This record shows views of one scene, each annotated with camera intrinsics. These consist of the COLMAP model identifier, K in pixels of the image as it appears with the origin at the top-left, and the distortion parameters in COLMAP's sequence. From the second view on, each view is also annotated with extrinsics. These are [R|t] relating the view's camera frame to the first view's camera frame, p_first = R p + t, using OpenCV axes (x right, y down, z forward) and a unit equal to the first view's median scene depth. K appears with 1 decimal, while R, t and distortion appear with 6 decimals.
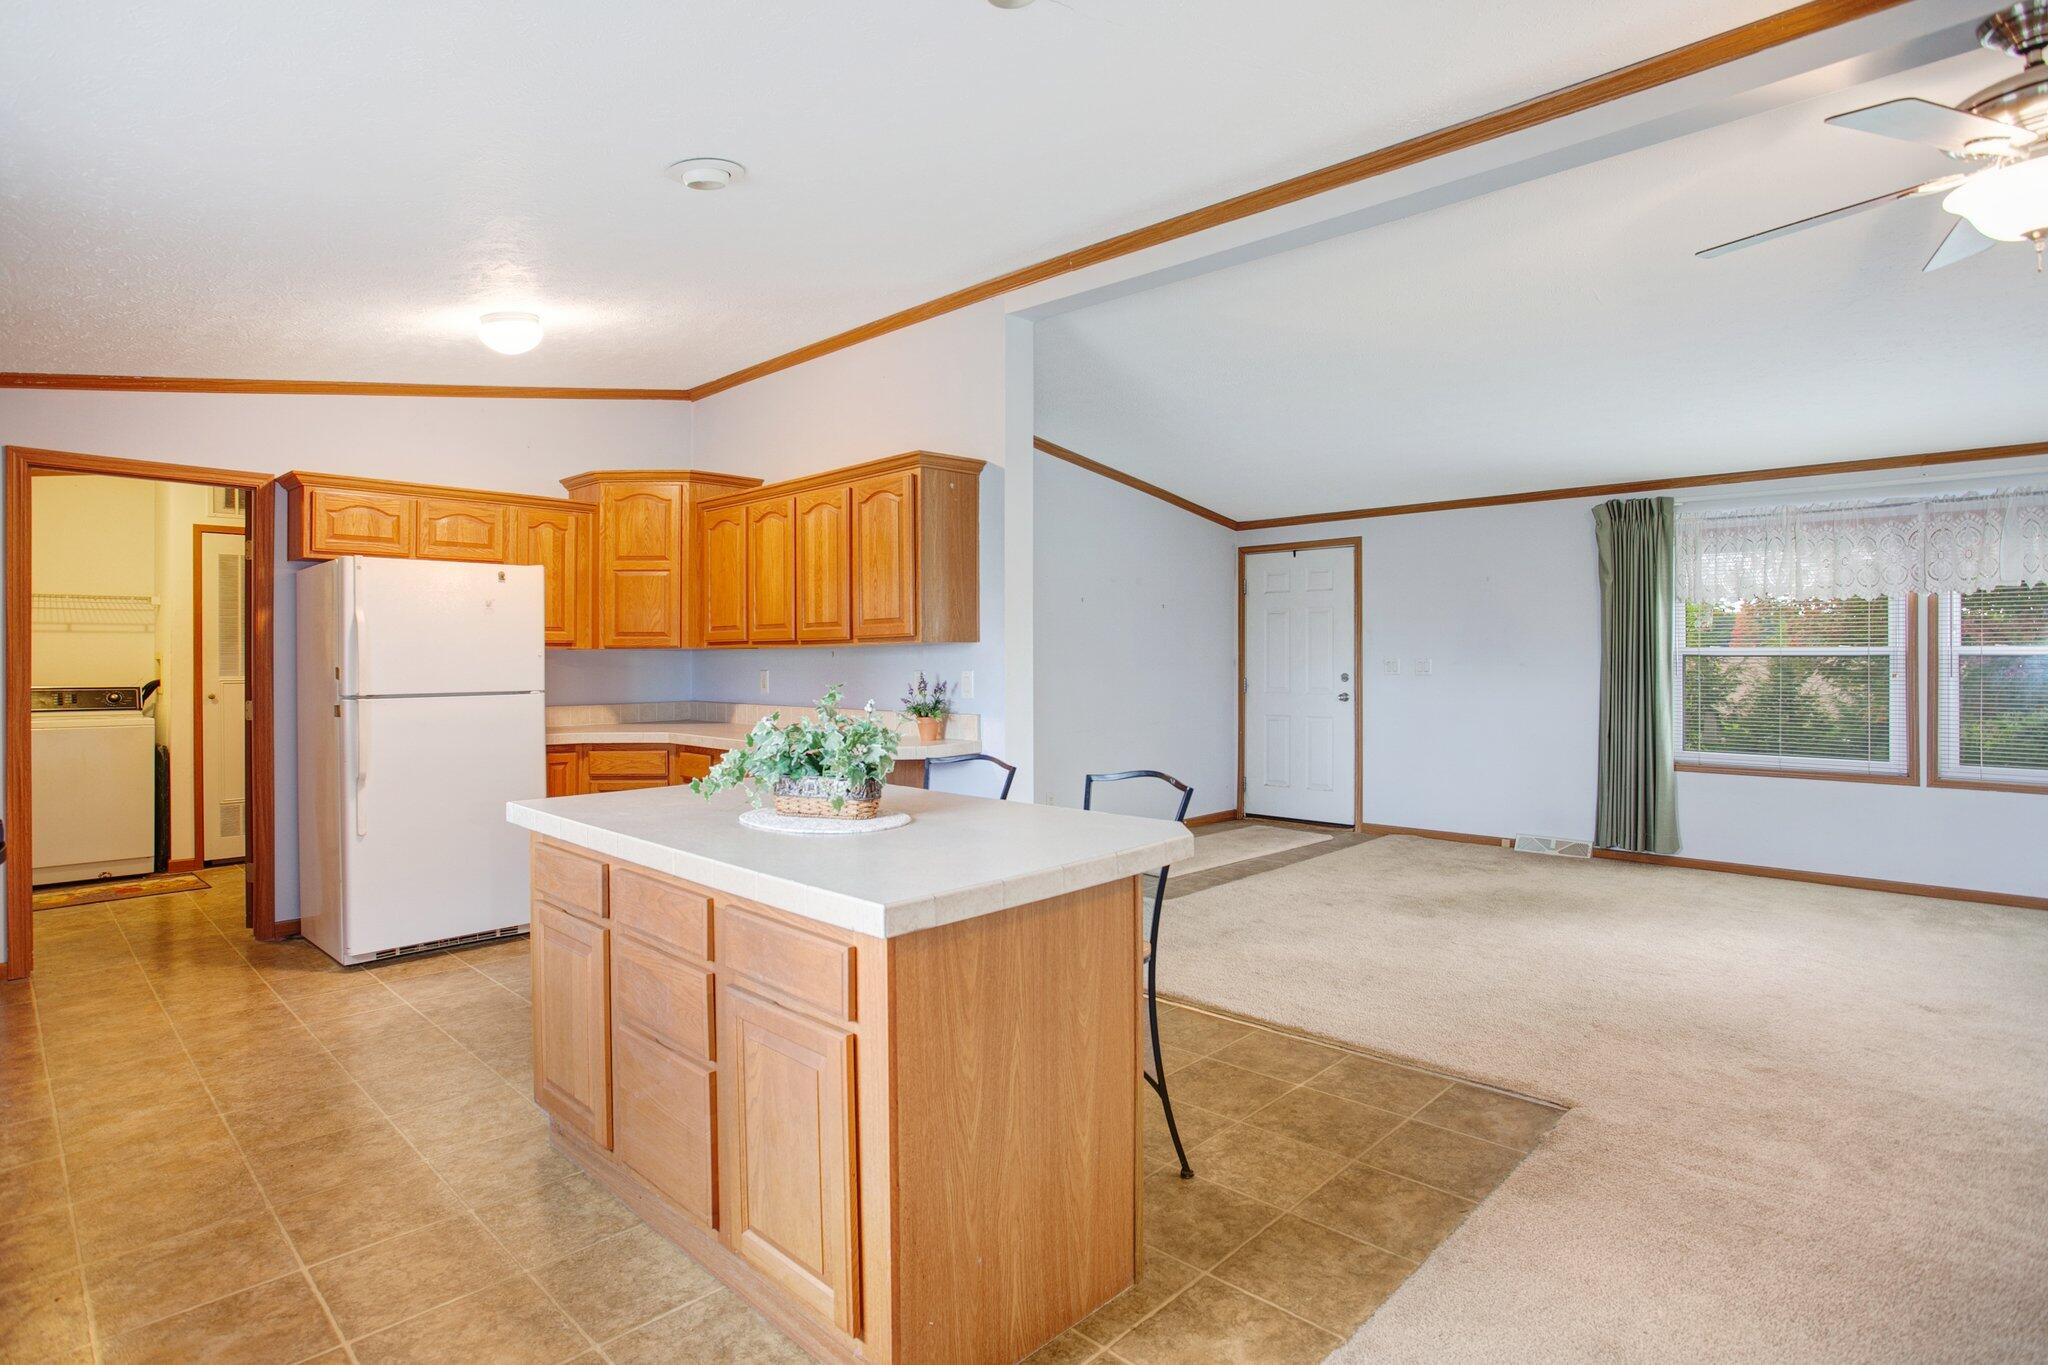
lens RADIAL K [[1047.9, 0, 1024.1], [0, 1047.9, 656.8], [0, 0, 1]] dist [-0.031126, -0.000098]
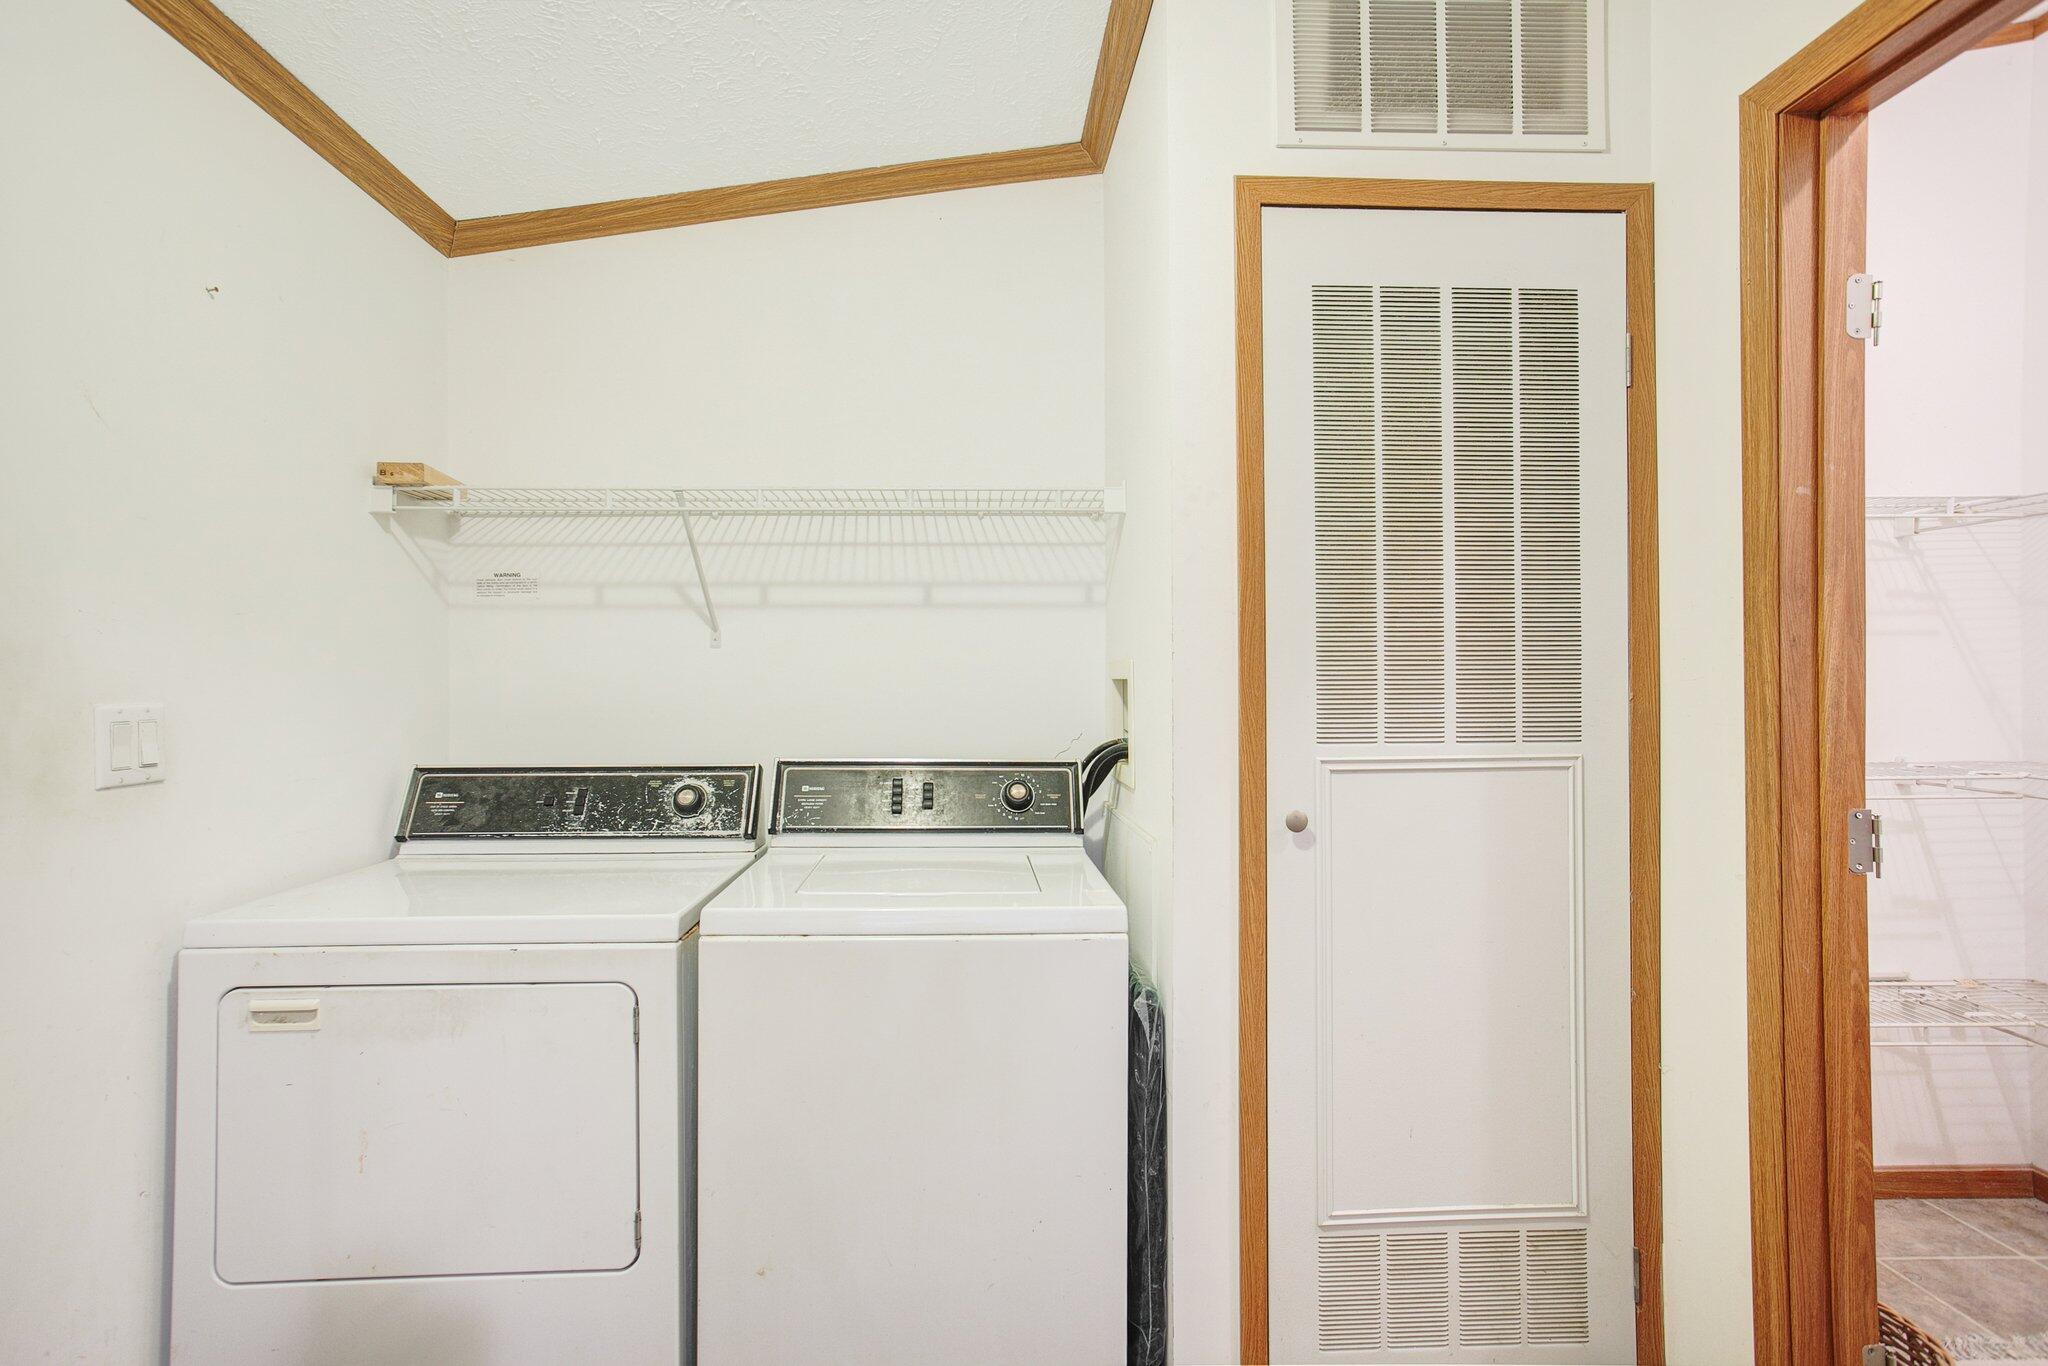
lens RADIAL K [[1047.9, 0, 1024.1], [0, 1047.9, 657.3], [0, 0, 1]] dist [-0.031126, -0.000098]
pose [[0.731817, -0.008213, -0.681452, -0.659213], [0.005598, 0.999966, -0.006040, -0.002773], [0.681479, 0.000605, 0.731838, 0.755768]]
